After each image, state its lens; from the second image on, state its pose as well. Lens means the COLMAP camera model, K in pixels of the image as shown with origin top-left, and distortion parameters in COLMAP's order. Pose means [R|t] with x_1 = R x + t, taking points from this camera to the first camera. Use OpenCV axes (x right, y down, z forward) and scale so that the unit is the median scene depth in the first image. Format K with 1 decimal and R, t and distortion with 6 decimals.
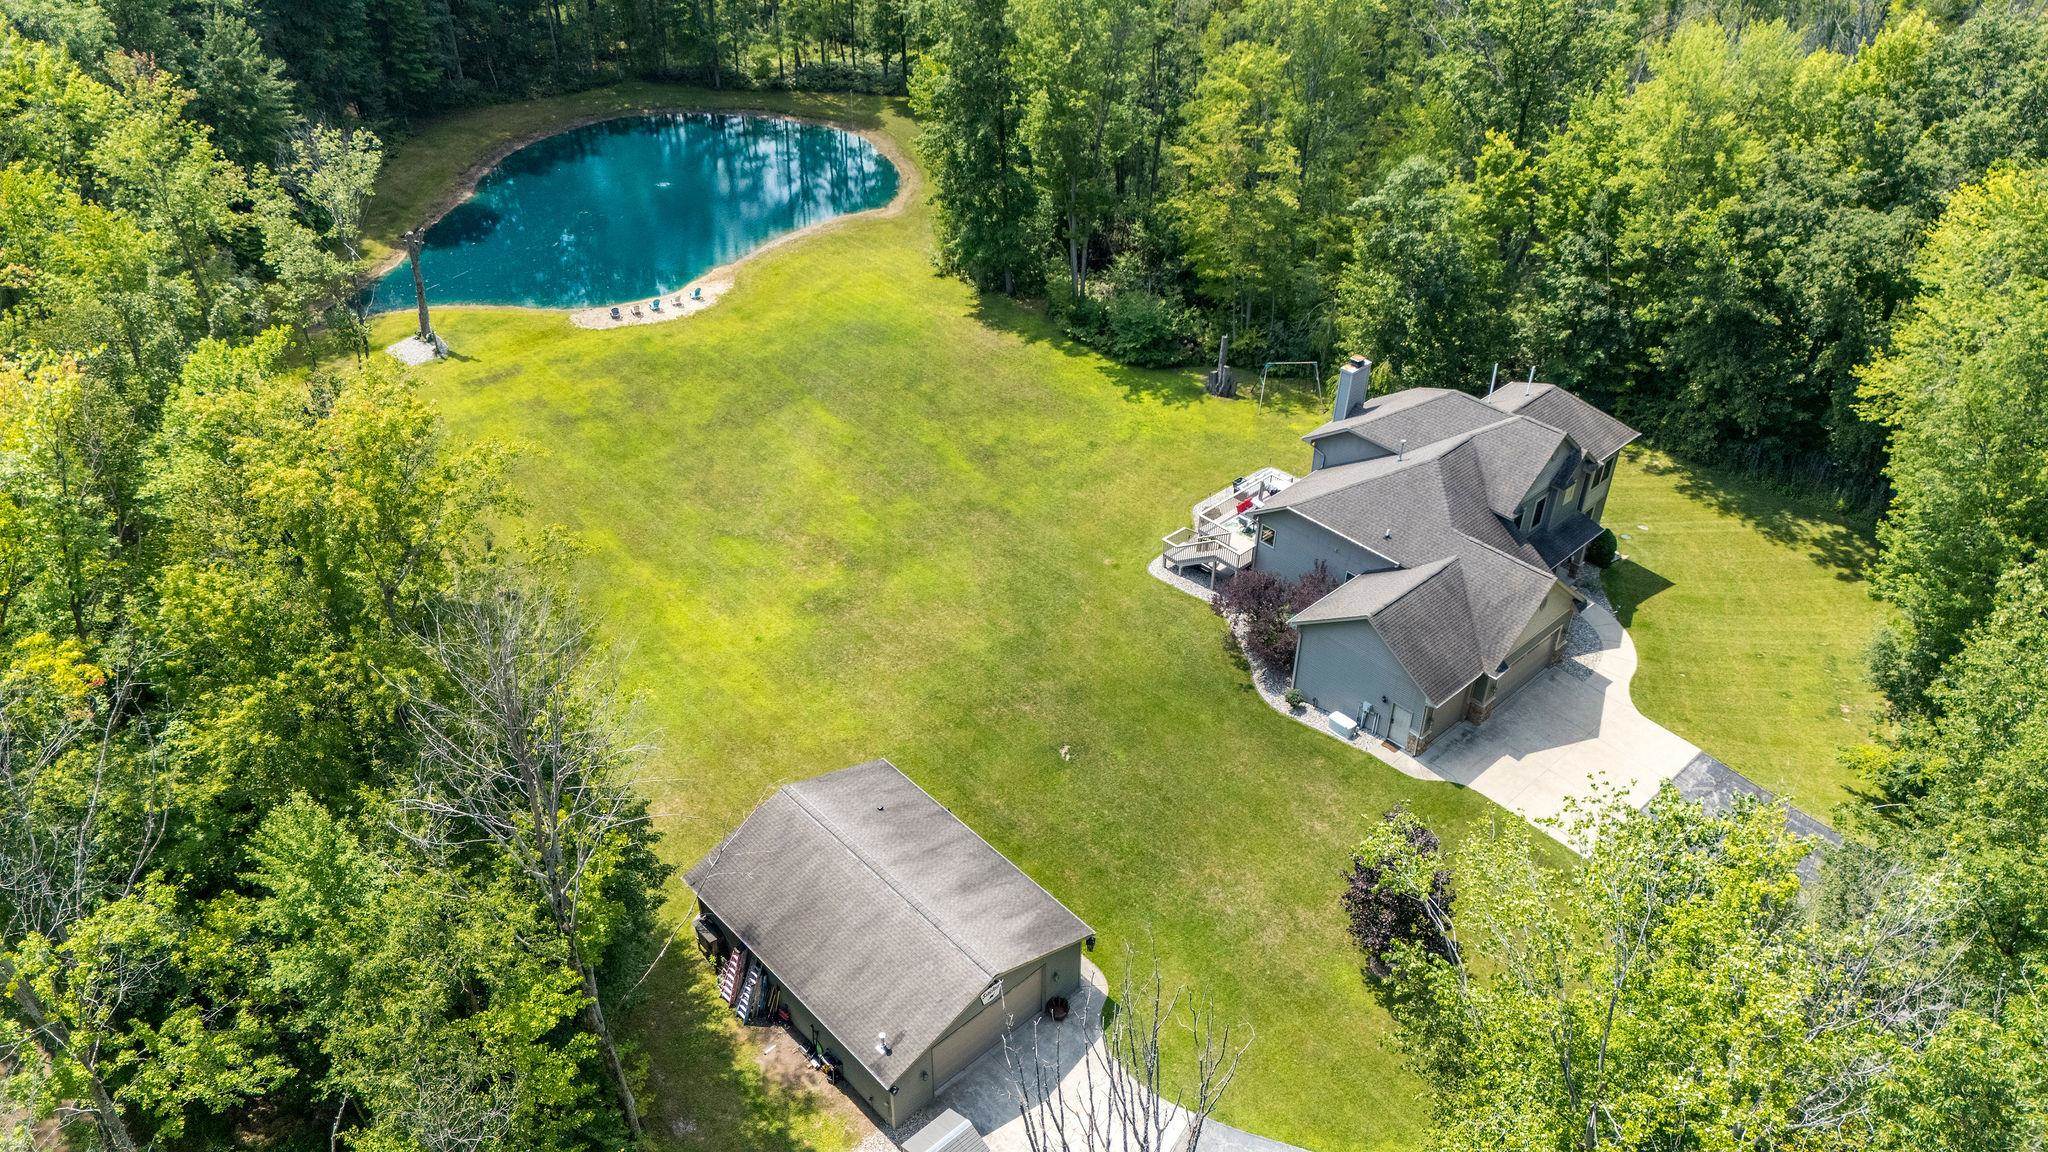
lens RADIAL K [[1483.2, 0, 1019.2], [0, 1483.2, 596.1], [0, 0, 1]] dist [0.111708, -0.148285]
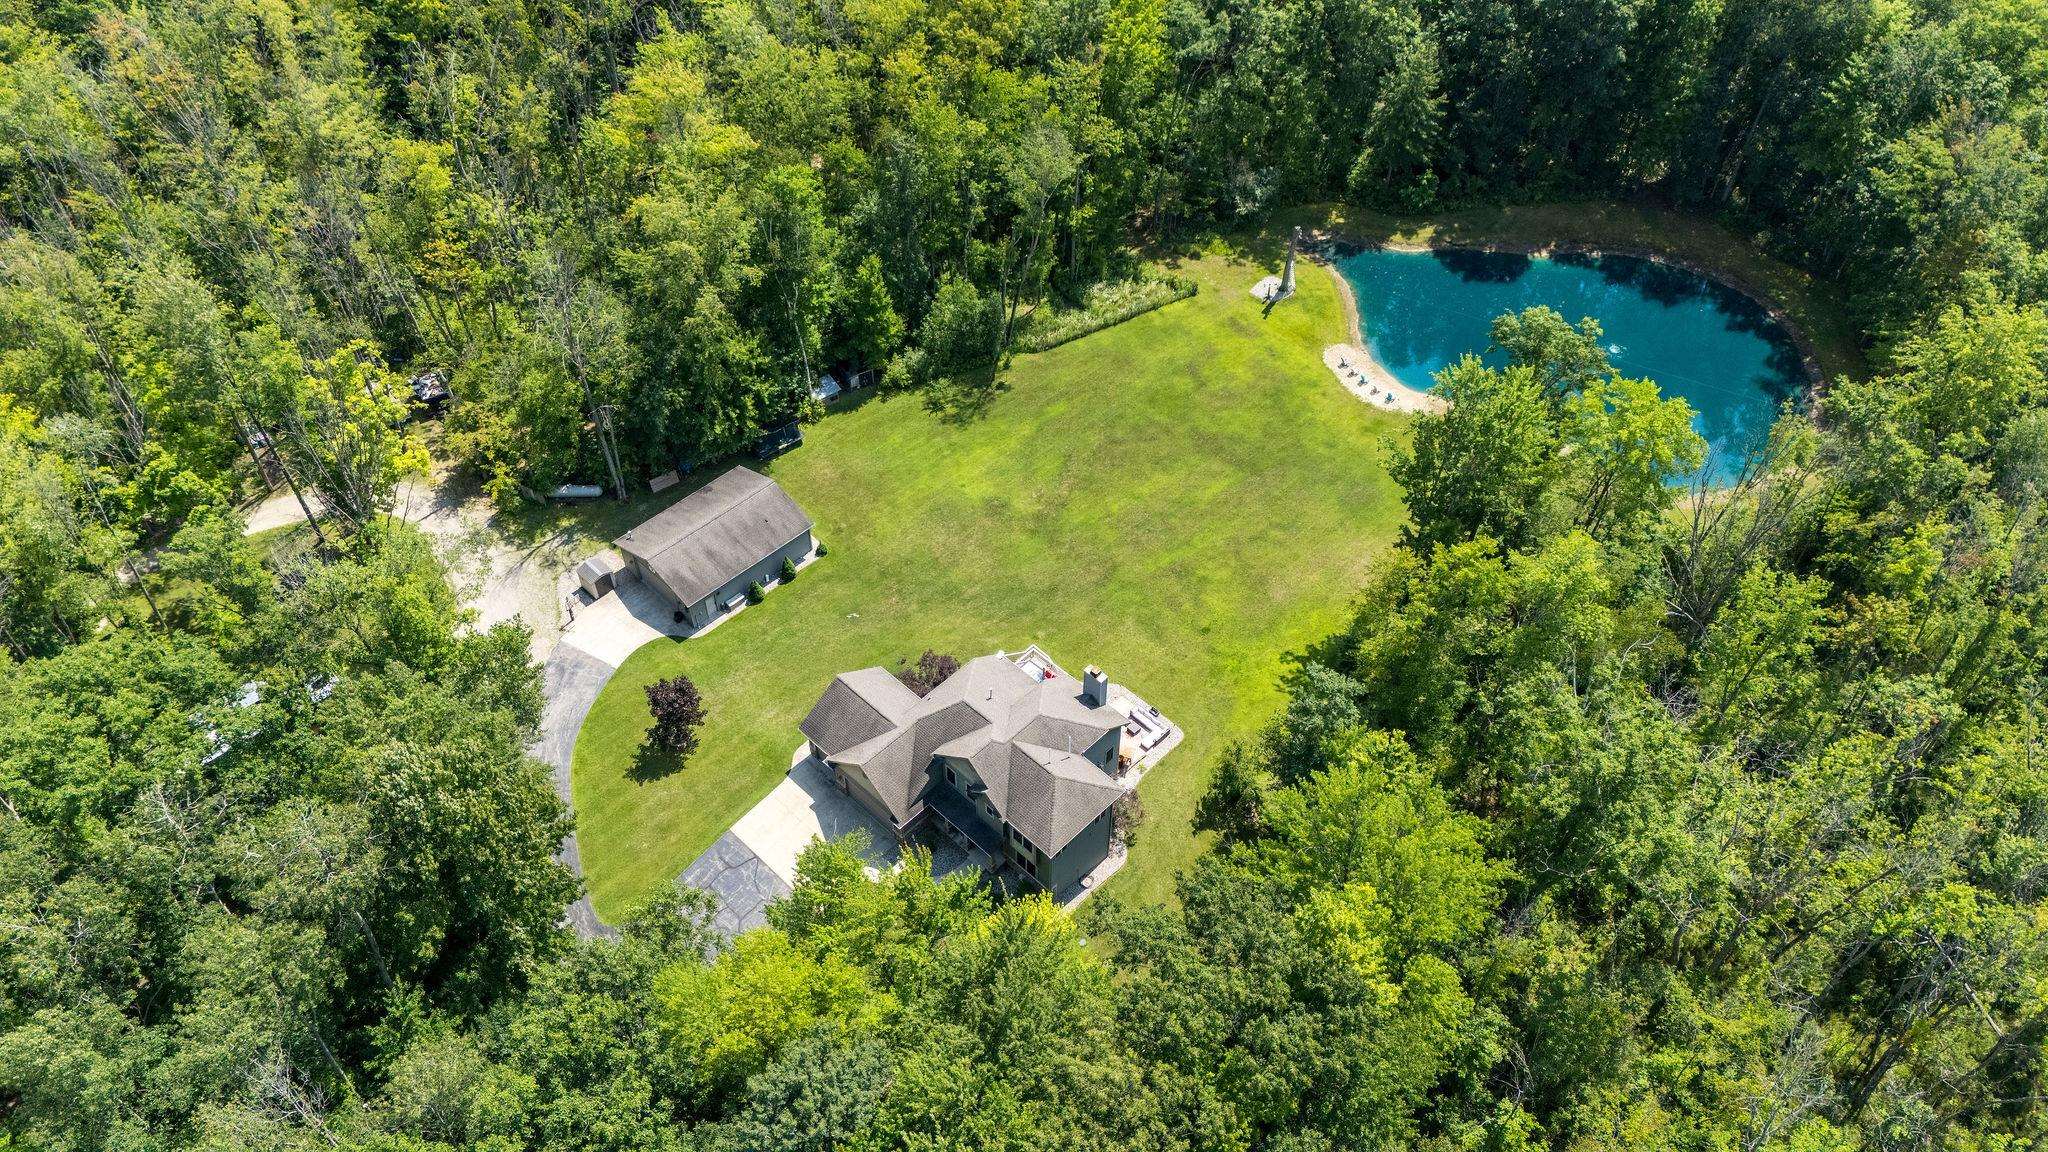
lens RADIAL K [[1483.2, 0, 1019.2], [0, 1483.2, 596.1], [0, 0, 1]] dist [0.111708, -0.148285]
pose [[0.047033, 0.744971, -0.665437, 0.946267], [-0.599618, 0.553854, 0.577671, -0.824821], [0.798903, 0.371839, 0.472747, 0.245265]]
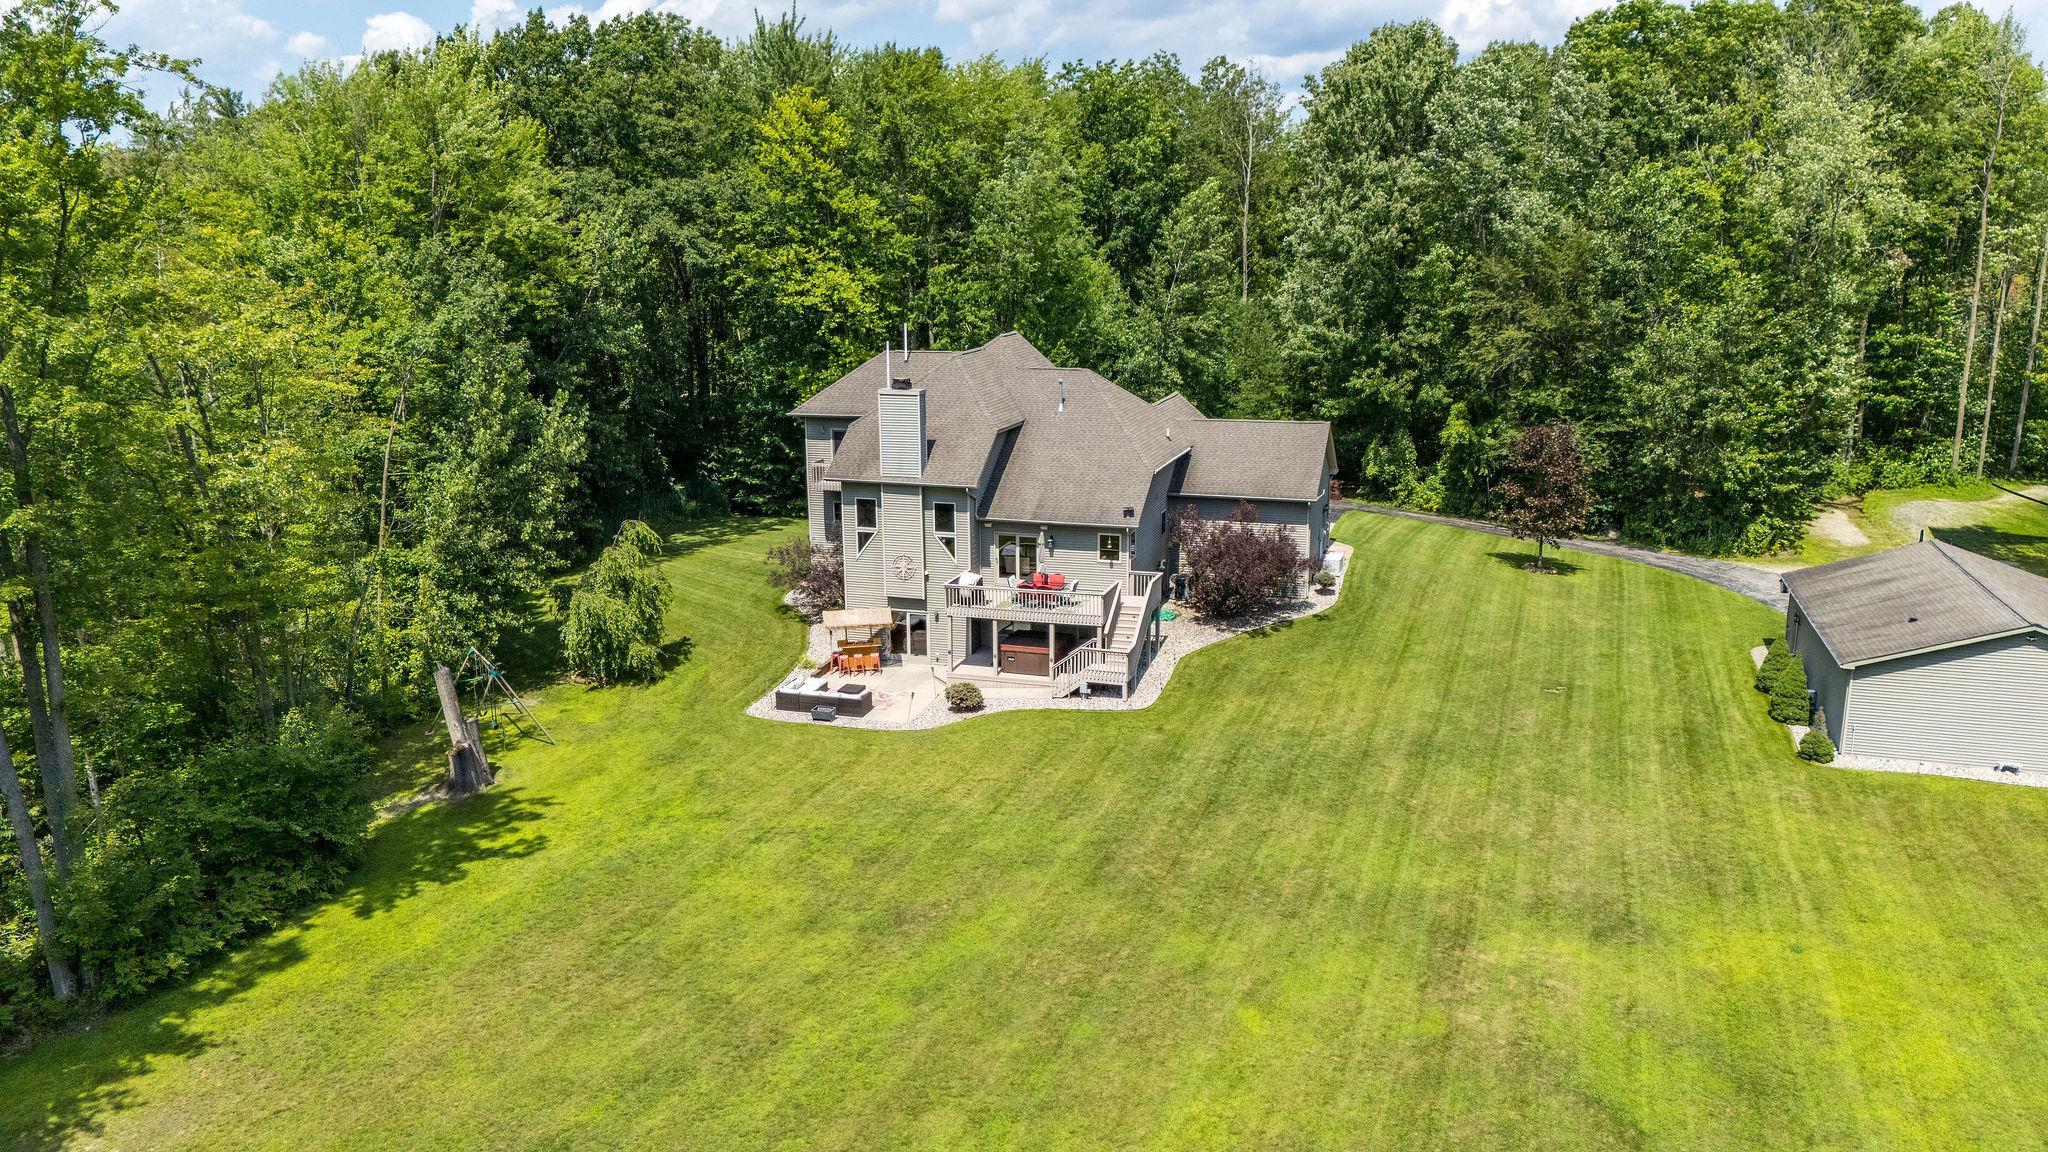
lens RADIAL K [[1504.1, 0, 1024.0], [0, 1504.1, 576.0], [0, 0, 1]] dist [0.097881, -0.146747]
pose [[-0.488767, -0.202498, 0.848588, -0.387394], [0.525244, 0.708343, 0.471560, -0.354803], [-0.696581, 0.676199, -0.239854, 1.056948]]
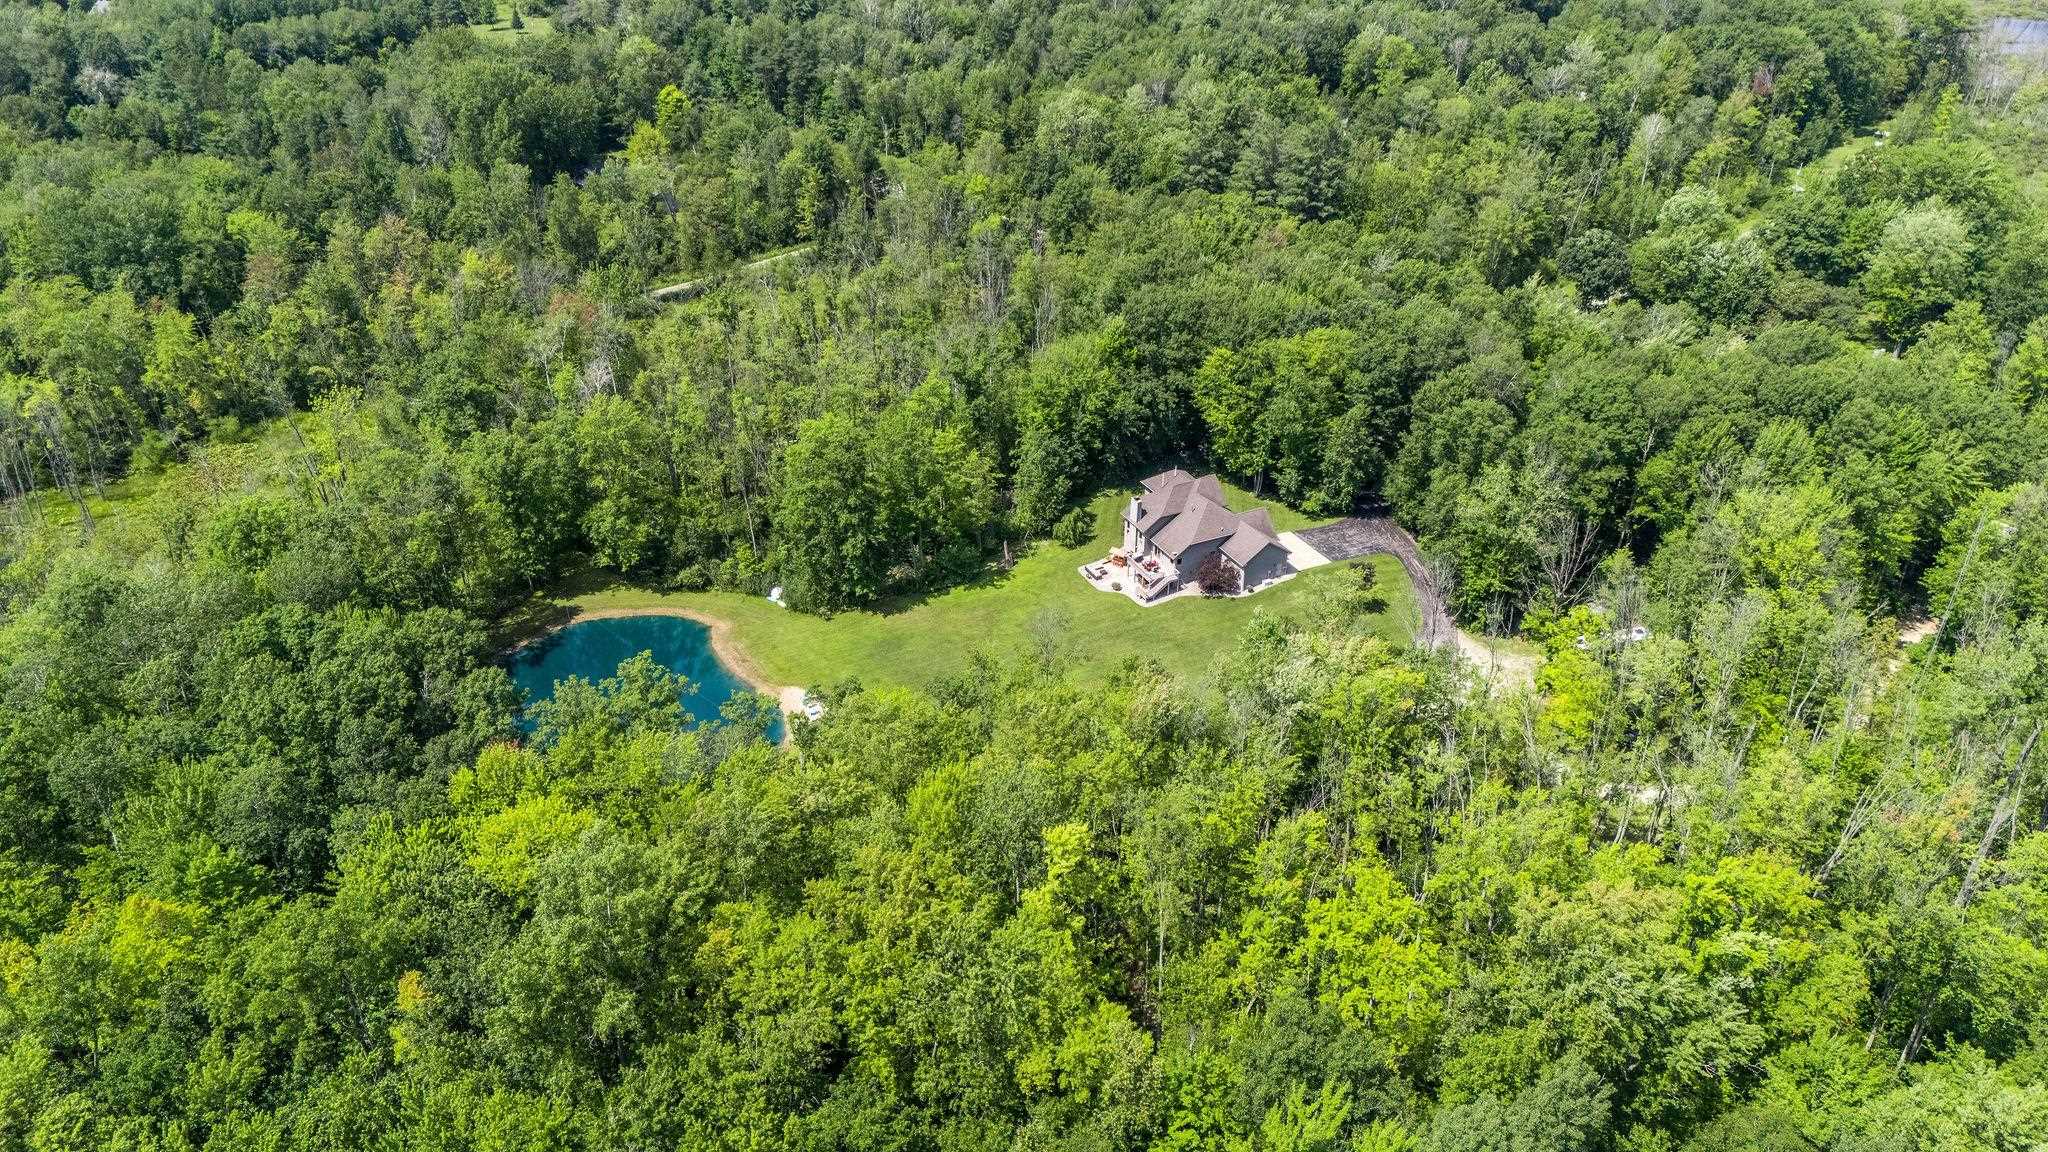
lens RADIAL K [[1451.3, 0, 1030.2], [0, 1451.3, 628.4], [0, 0, 1]] dist [0.087207, -0.087603]
pose [[0.275650, -0.530964, 0.801308, -1.757405], [0.570649, 0.761209, 0.308090, -0.772008], [-0.773548, 0.372341, 0.512821, -0.067506]]
